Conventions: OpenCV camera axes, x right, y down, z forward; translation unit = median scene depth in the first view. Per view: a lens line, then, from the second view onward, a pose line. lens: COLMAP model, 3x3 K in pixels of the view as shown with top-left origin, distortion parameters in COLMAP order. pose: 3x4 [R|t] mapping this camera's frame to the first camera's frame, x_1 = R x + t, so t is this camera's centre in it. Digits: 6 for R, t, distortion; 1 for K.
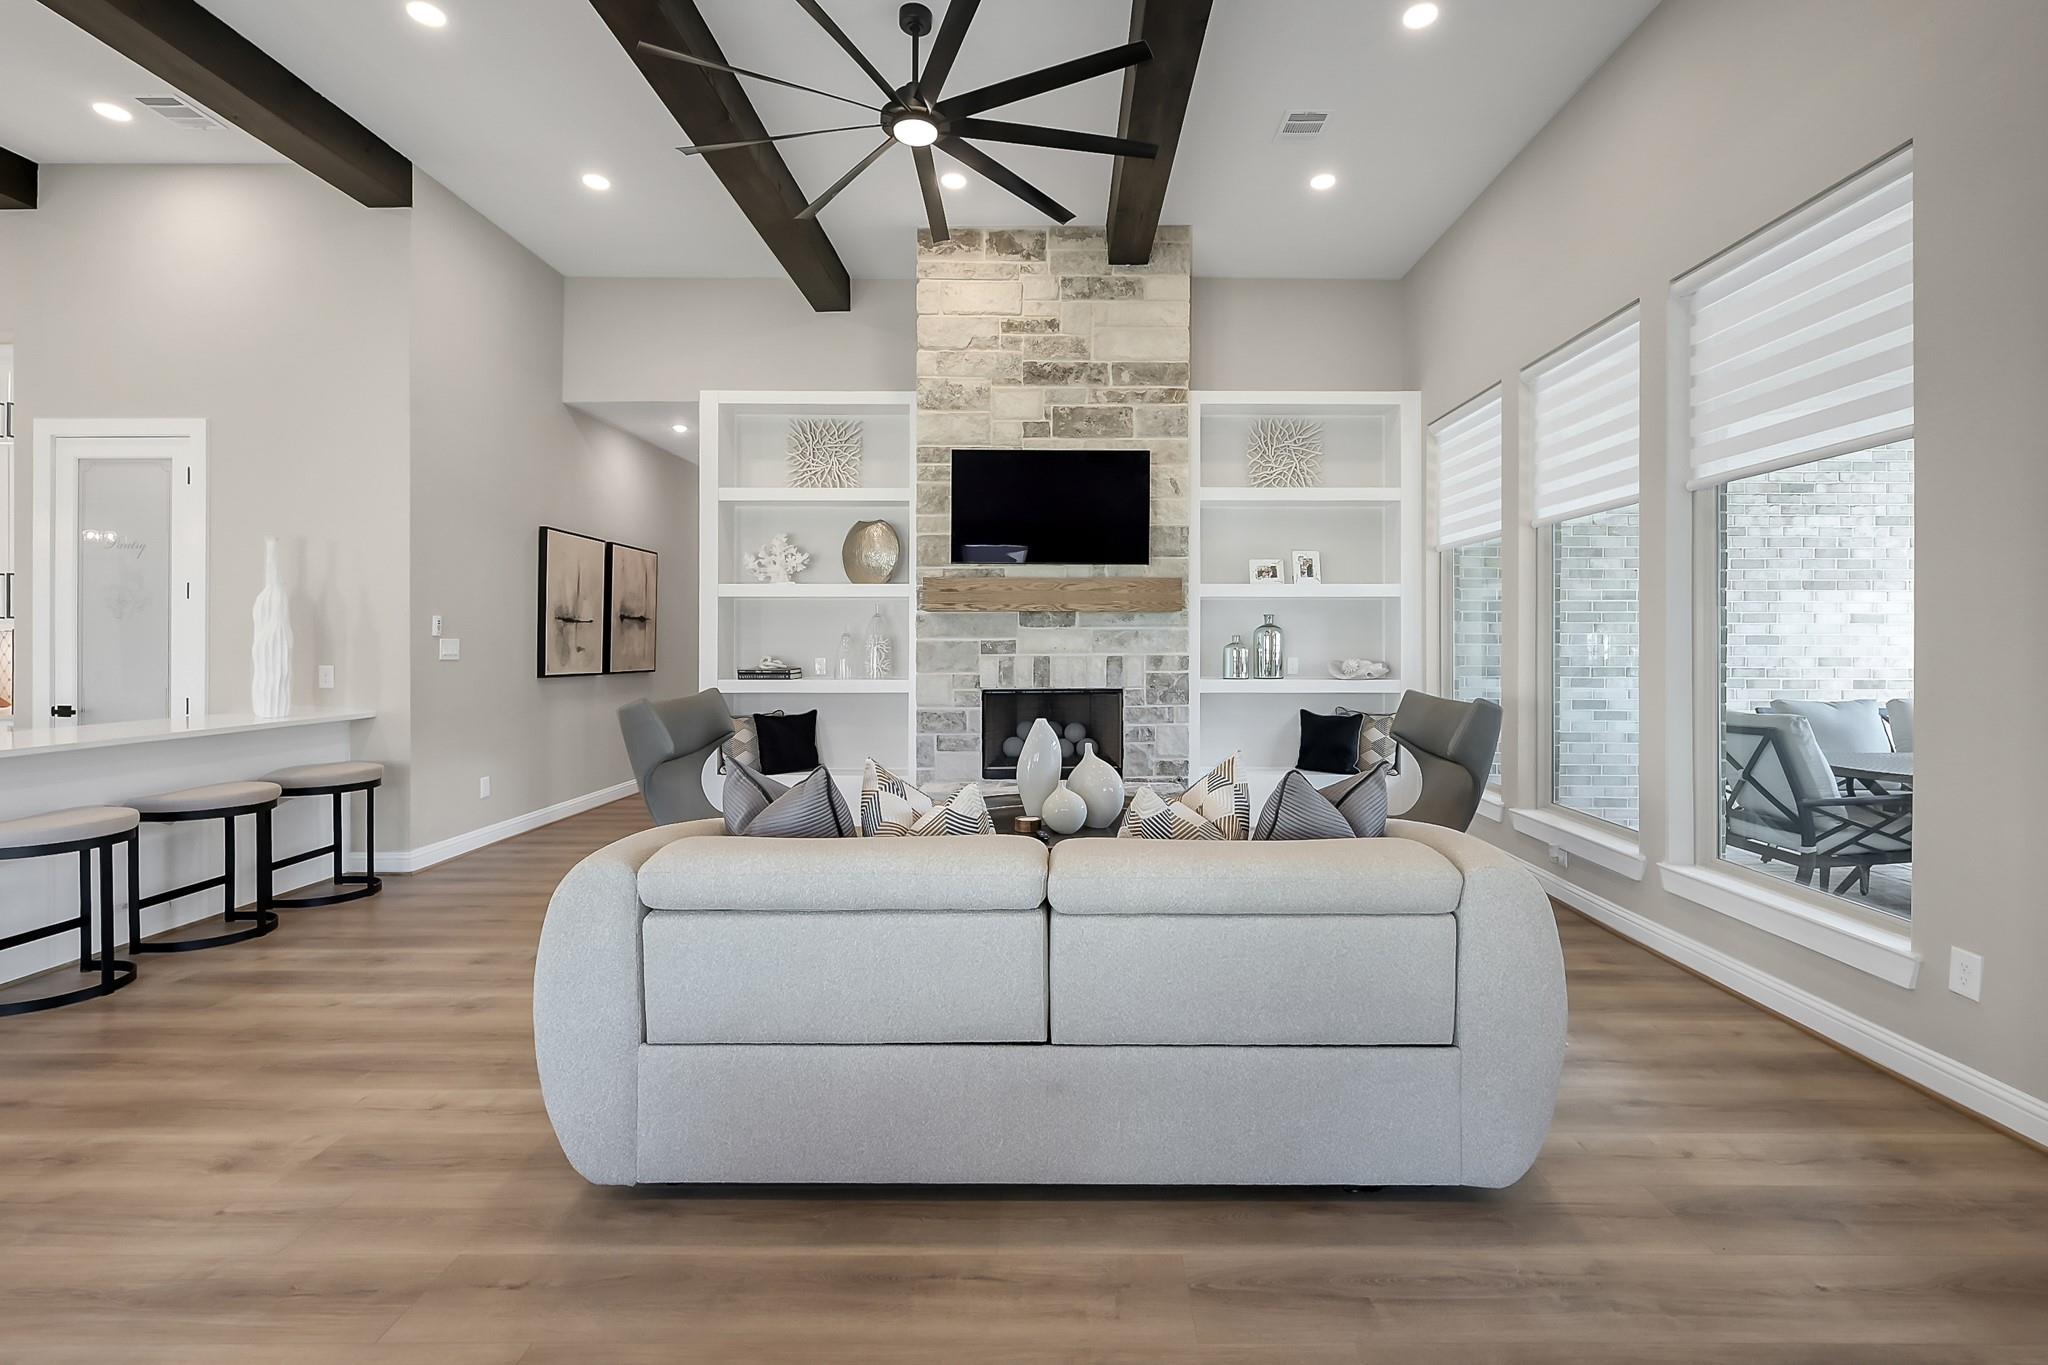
lens RADIAL K [[909.3, 0, 1060.6], [0, 909.3, 639.7], [0, 0, 1]] dist [-0.000804, -0.000388]
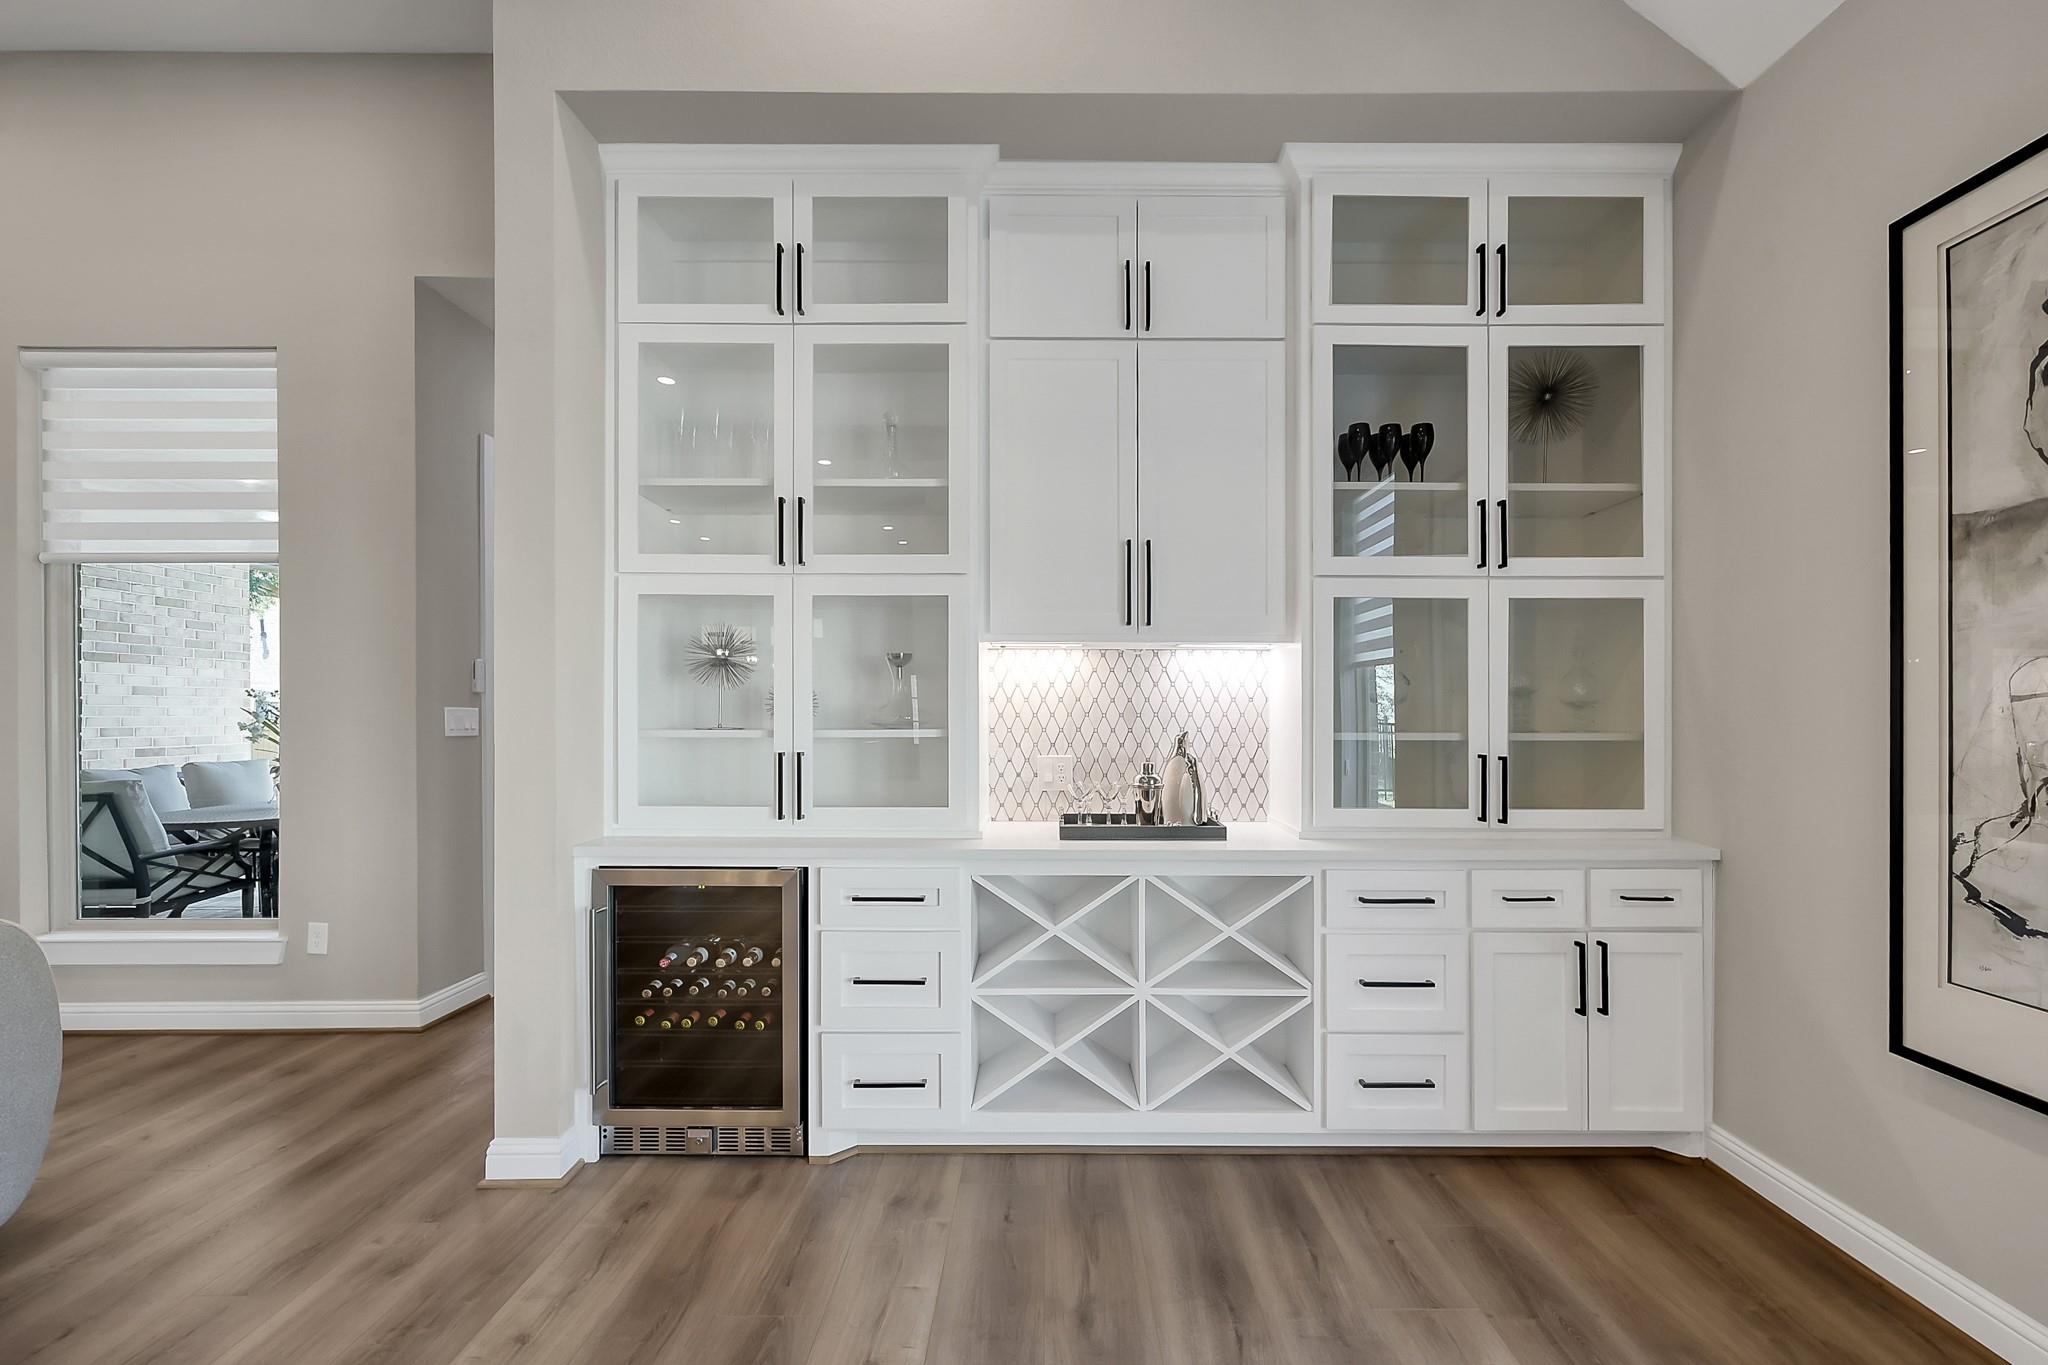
lens RADIAL K [[909.3, 0, 1060.6], [0, 909.3, 639.7], [0, 0, 1]] dist [-0.000804, -0.000388]
pose [[-0.004901, 0.077719, 0.996963, -0.219806], [-0.000651, 0.996975, -0.077724, -0.001223], [-0.999988, -0.001030, -0.004835, -0.083049]]
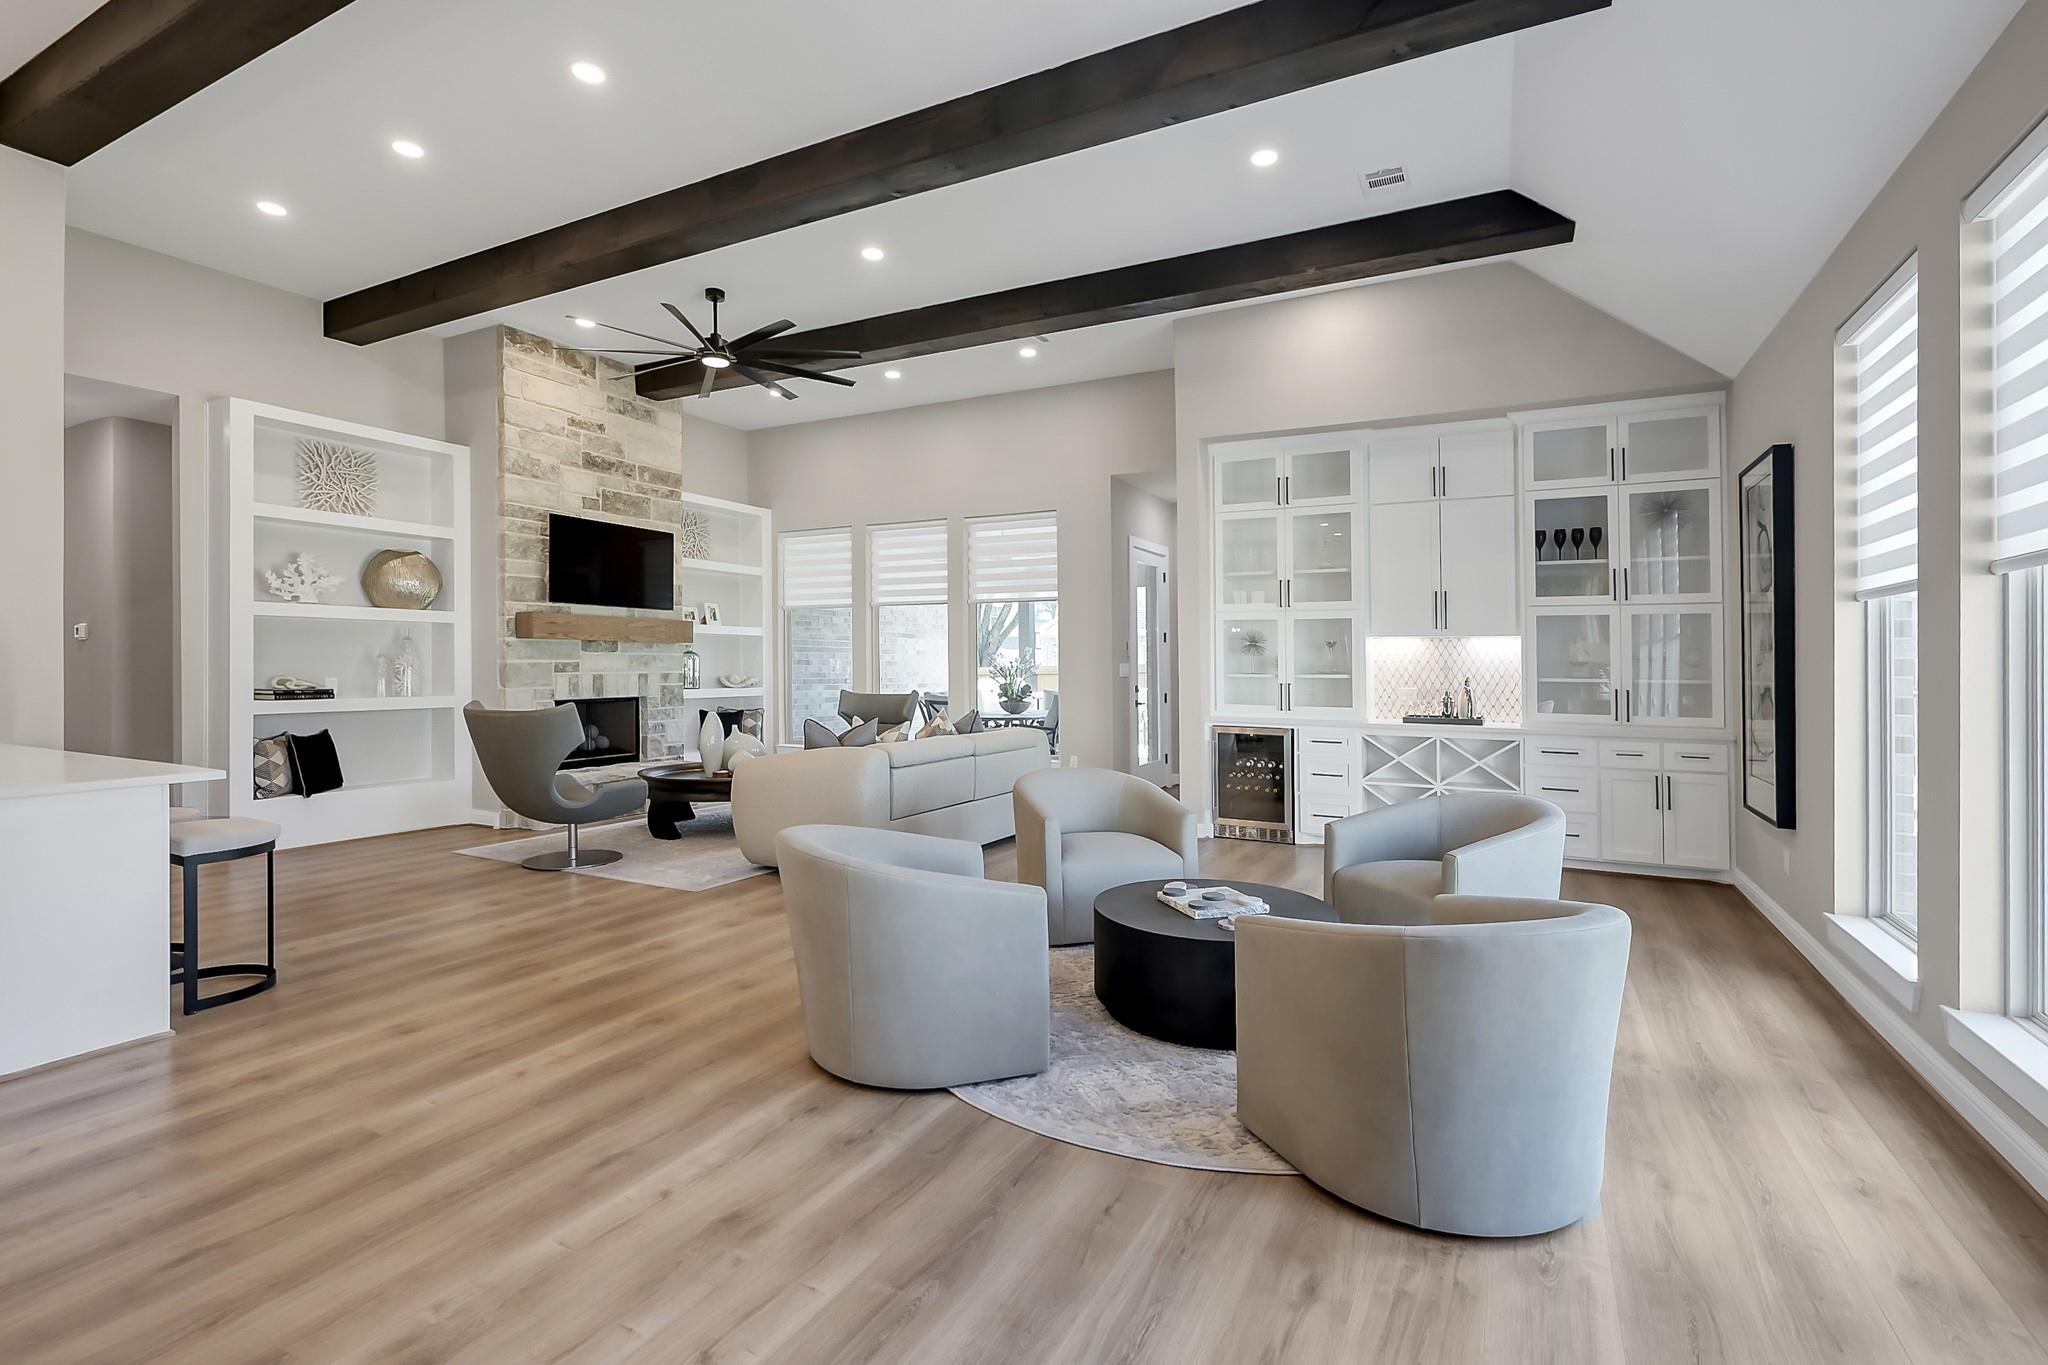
lens RADIAL K [[920.8, 0, 1035.1], [0, 920.8, 657.8], [0, 0, 1]] dist [0.001031, -0.000359]
pose [[0.464699, 0.008243, 0.885430, -0.917521], [-0.007268, 0.999958, -0.005494, -0.002906], [-0.885439, -0.003882, 0.464740, -0.205665]]
